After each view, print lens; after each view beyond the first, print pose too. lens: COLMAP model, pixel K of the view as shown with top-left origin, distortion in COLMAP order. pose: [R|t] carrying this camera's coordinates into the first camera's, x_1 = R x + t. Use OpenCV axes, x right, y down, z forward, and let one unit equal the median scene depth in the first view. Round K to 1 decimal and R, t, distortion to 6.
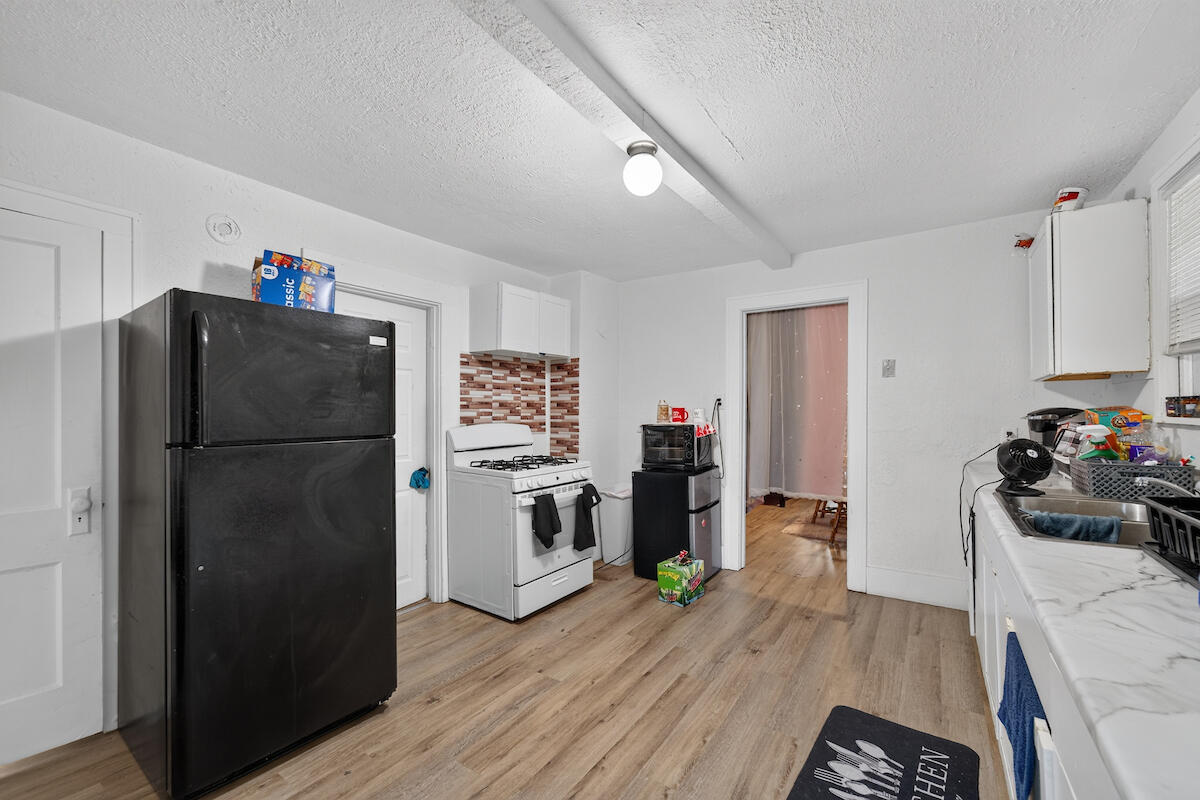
lens RADIAL K [[484.0, 0, 597.5], [0, 484.0, 420.6], [0, 0, 1]] dist [-0.030196, -0.000046]
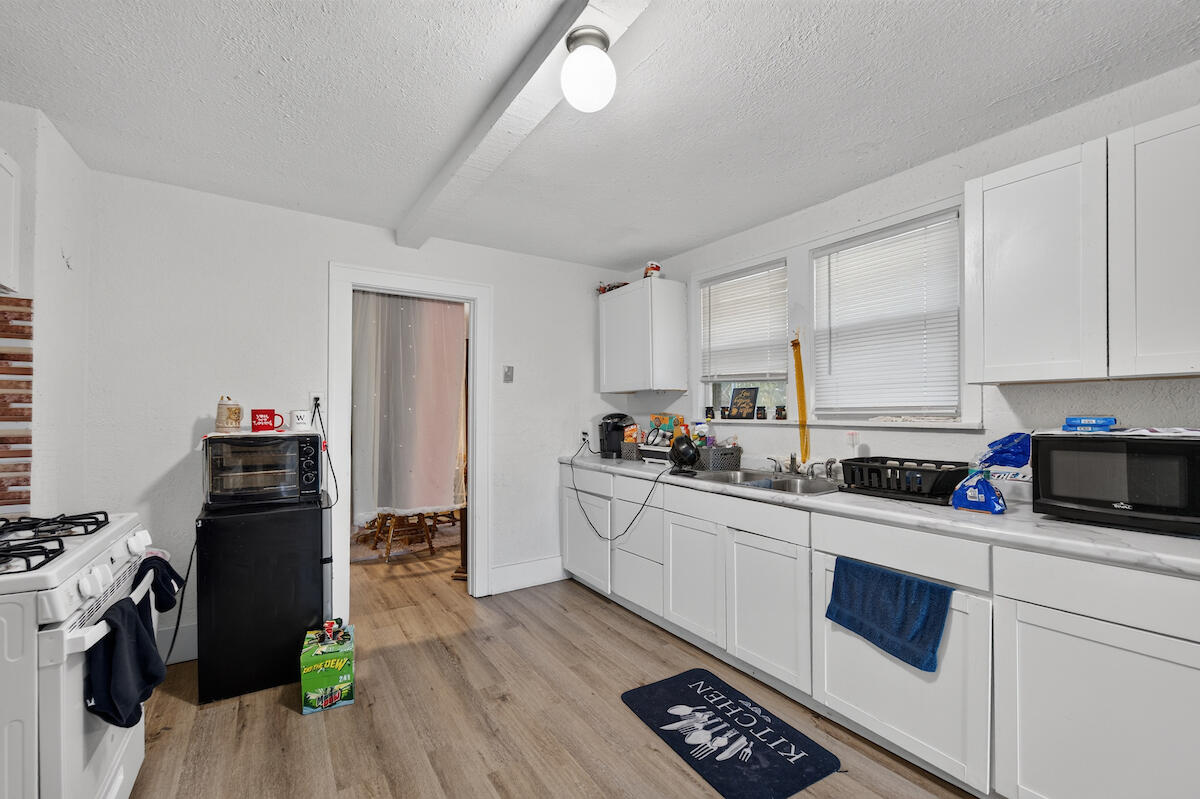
lens RADIAL K [[484.0, 0, 597.5], [0, 484.0, 420.1], [0, 0, 1]] dist [-0.030196, -0.000046]
pose [[0.361155, -0.004752, 0.932494, -0.315851], [0.019833, 0.999800, -0.002586, -0.001613], [-0.932295, 0.019429, 0.361177, 0.425854]]
